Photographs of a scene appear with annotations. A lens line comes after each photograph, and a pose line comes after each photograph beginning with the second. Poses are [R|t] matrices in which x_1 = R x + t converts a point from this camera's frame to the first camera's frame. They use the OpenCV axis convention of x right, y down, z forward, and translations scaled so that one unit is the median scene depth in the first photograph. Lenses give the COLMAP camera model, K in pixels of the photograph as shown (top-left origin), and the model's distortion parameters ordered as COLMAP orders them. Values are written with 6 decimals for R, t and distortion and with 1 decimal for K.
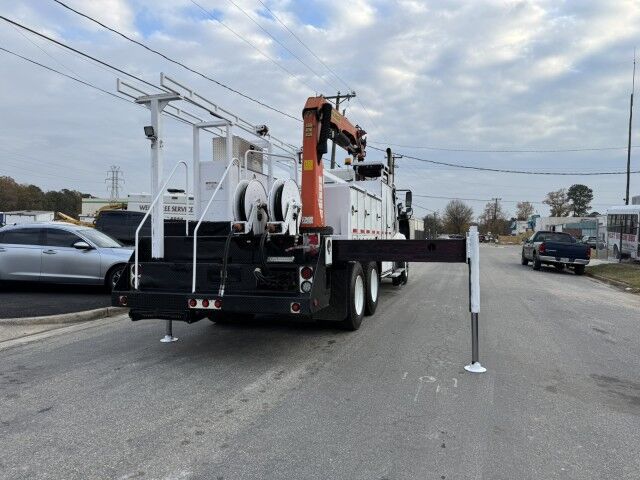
lens RADIAL K [[454.9, 0, 327.4], [0, 454.9, 236.8], [0, 0, 1]] dist [0.037994, -0.004157]
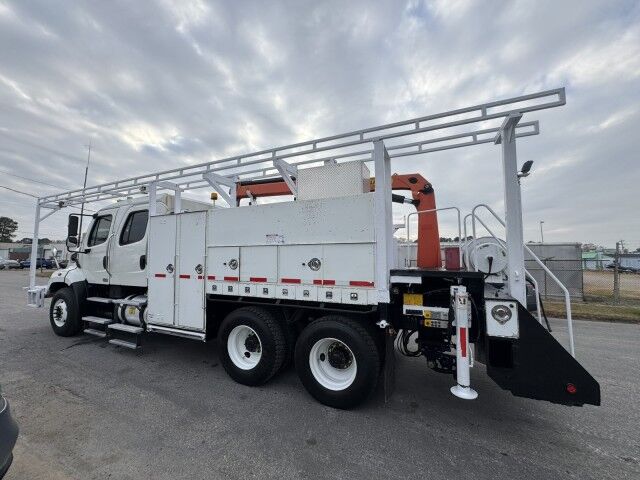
lens RADIAL K [[257.2, 0, 320.0], [0, 257.2, 238.6], [0, 0, 1]] dist [0.004833, 0.000035]
pose [[0.101562, 0.068426, 0.992473, -0.653873], [0.000593, 0.997627, -0.068842, -0.051210], [-0.994829, 0.007580, 0.101280, 0.997052]]
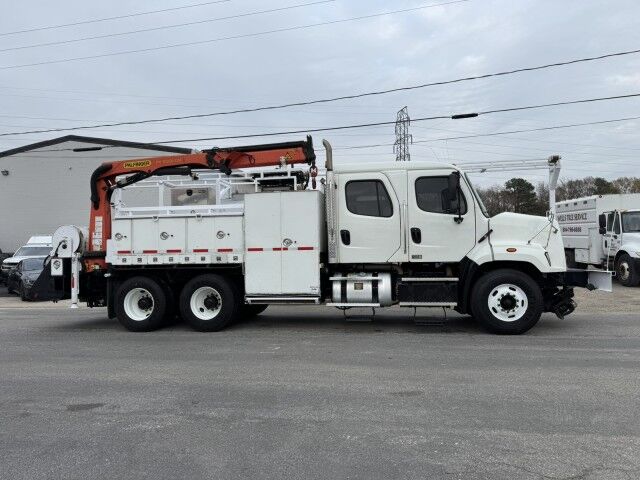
lens RADIAL K [[454.9, 0, 327.4], [0, 454.9, 236.8], [0, 0, 1]] dist [0.037994, -0.004157]
pose [[0.120849, -0.047074, -0.991554, 1.236390], [0.020002, 0.998788, -0.044980, 0.010554], [0.992469, -0.014398, 0.121644, 1.245840]]
